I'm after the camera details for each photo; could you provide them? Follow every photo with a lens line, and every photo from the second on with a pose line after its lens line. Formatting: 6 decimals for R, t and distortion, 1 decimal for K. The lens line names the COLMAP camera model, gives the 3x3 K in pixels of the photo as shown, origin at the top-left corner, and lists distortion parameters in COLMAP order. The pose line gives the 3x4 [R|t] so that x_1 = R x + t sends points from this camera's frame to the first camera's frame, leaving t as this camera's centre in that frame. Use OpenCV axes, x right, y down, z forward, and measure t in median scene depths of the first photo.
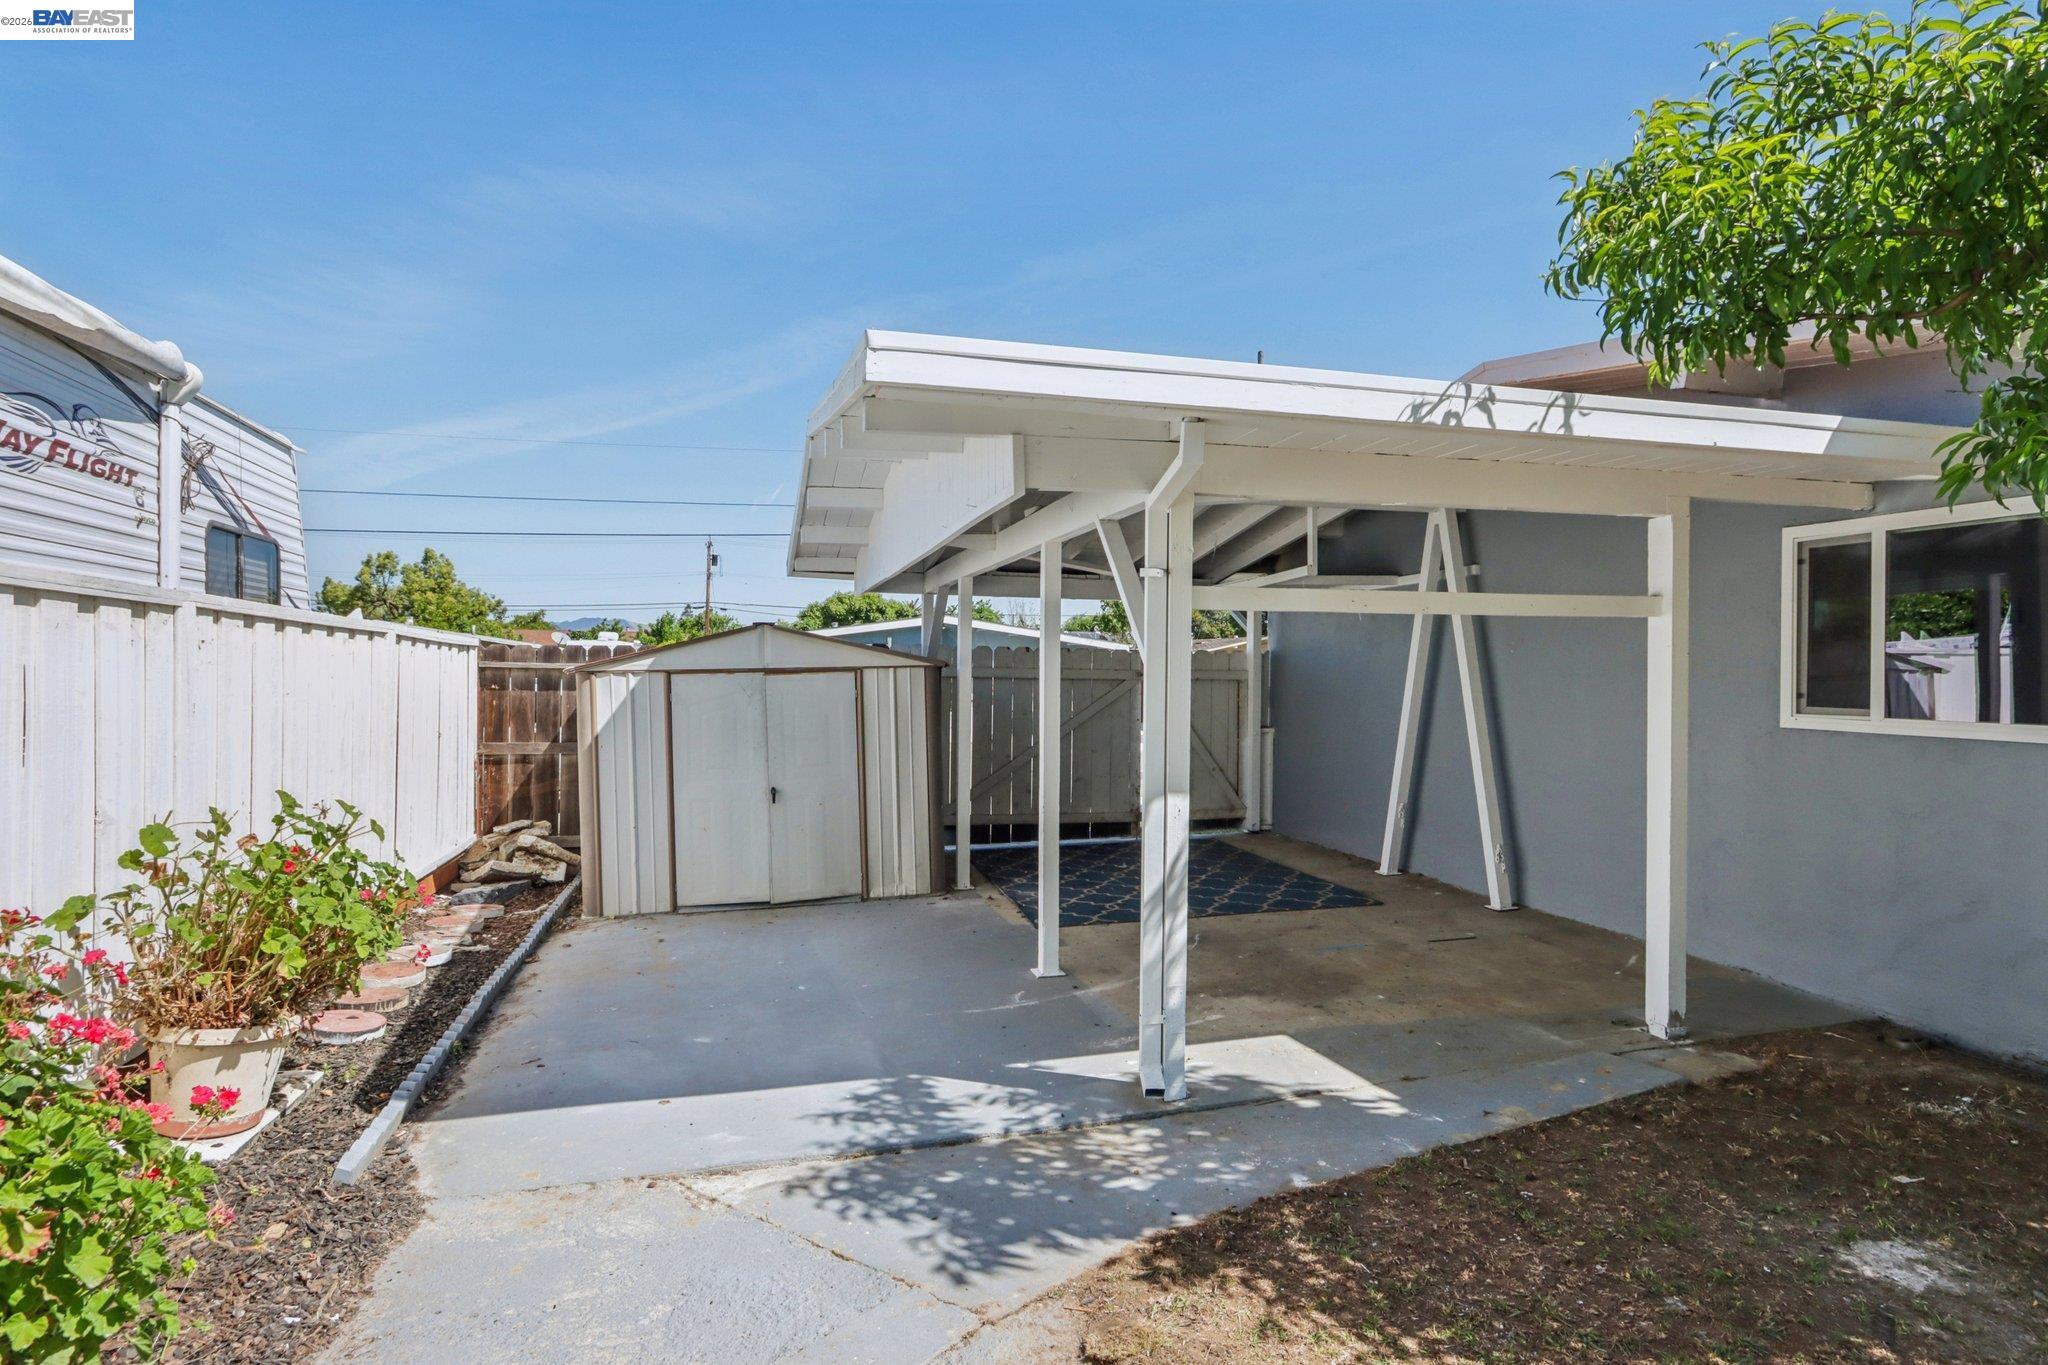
lens RADIAL K [[1127.3, 0, 1024.0], [0, 1127.3, 682.5], [0, 0, 1]] dist [0.000788, 0.000384]
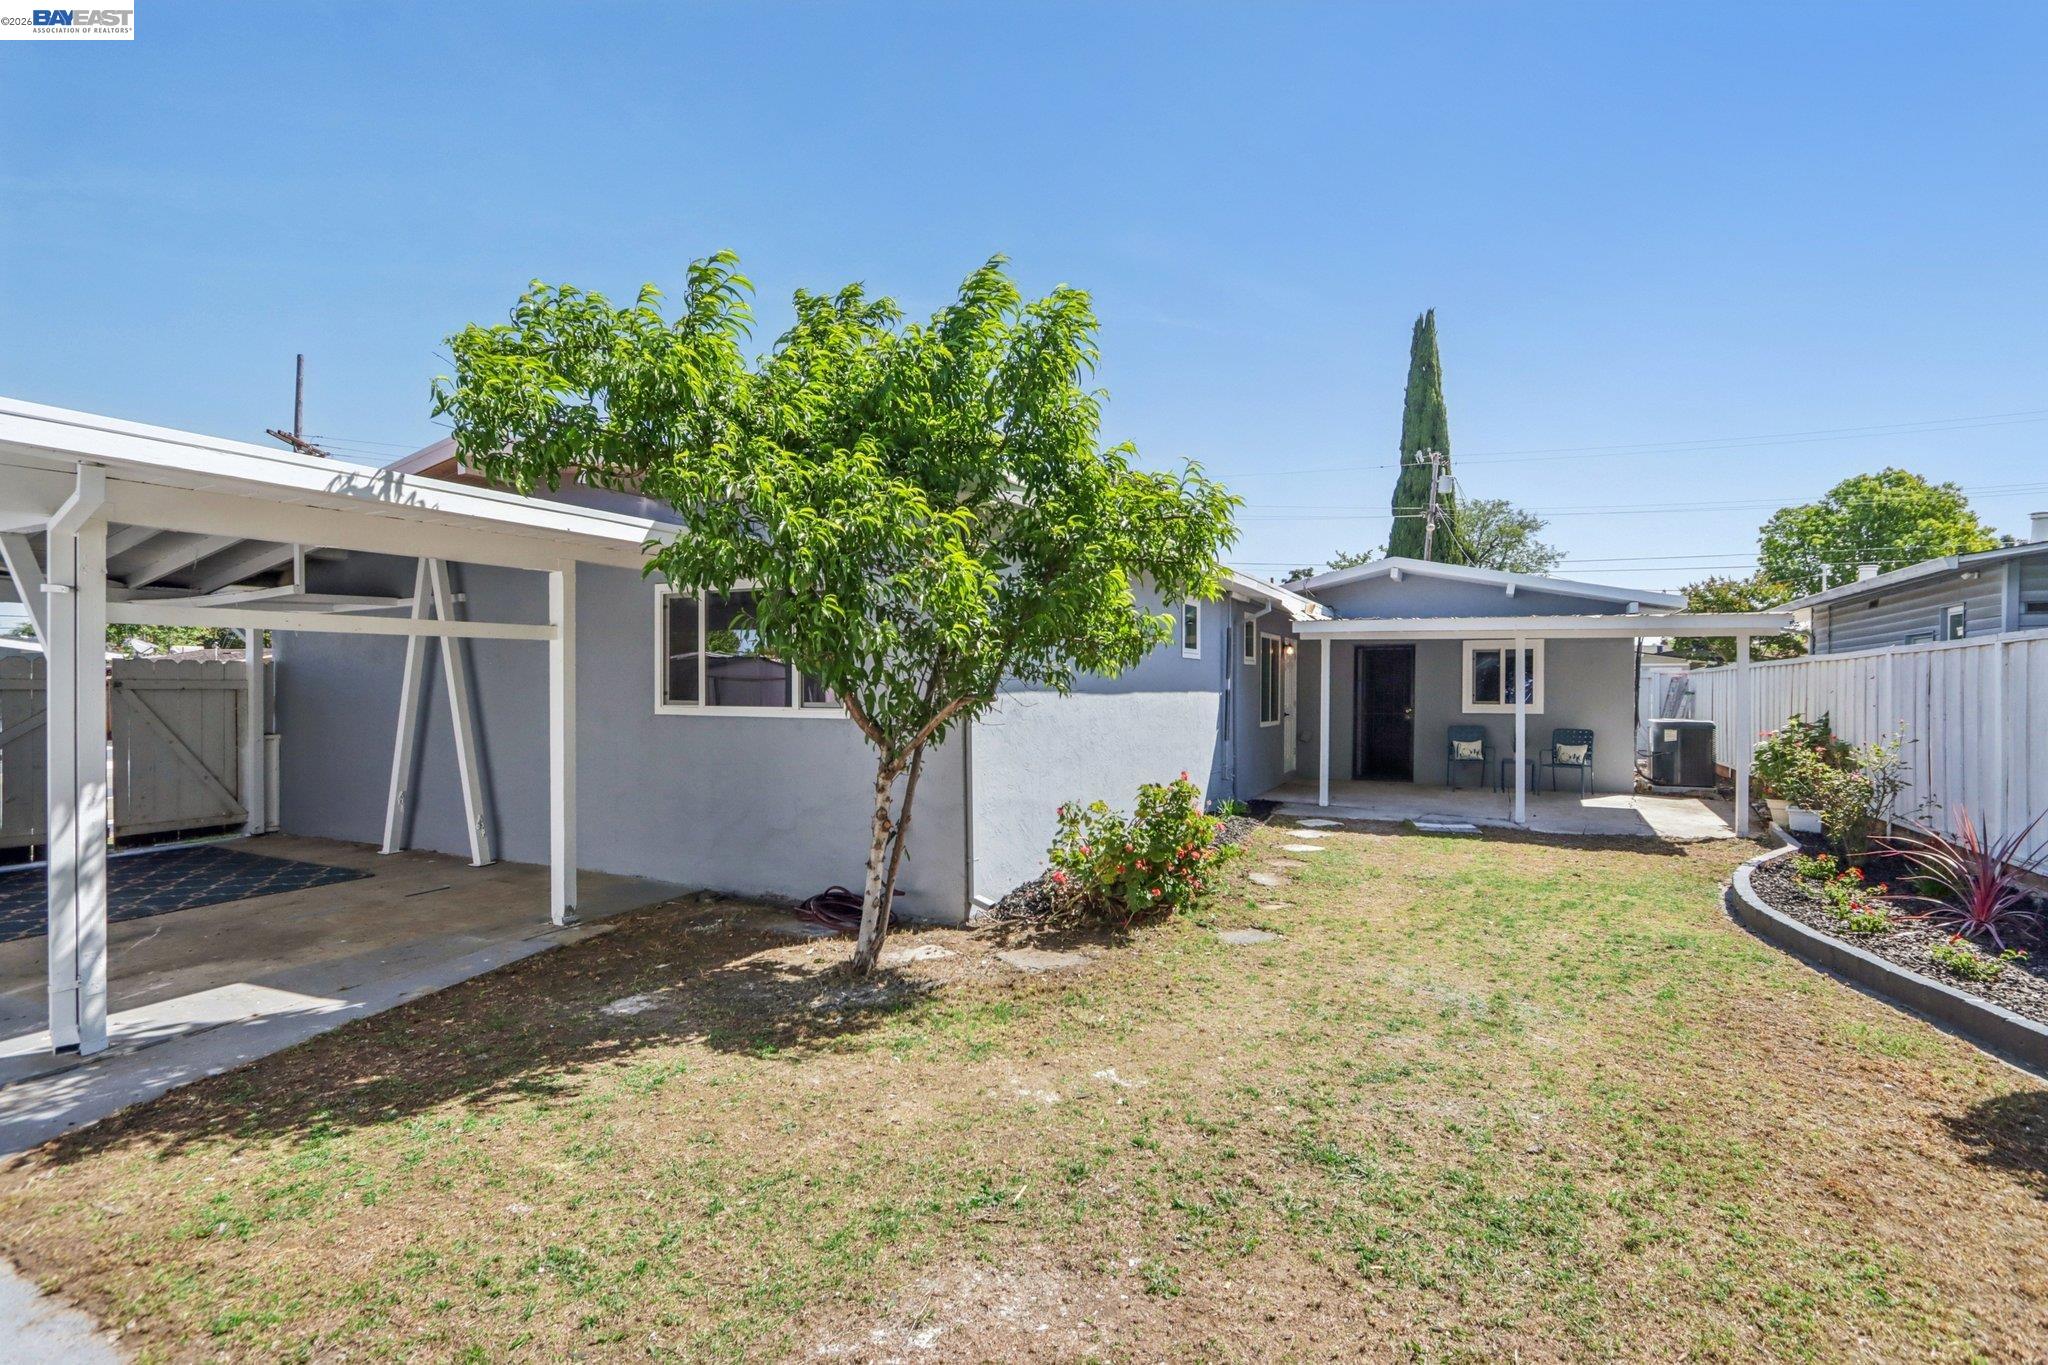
lens RADIAL K [[958.9, 0, 1023.2], [0, 958.9, 693.1], [0, 0, 1]] dist [-0.003069, -0.000257]
pose [[0.664131, -0.013786, 0.747489, 0.031935], [0.012944, 0.999892, 0.006940, 0.009481], [-0.747504, 0.005066, 0.664238, -0.271793]]
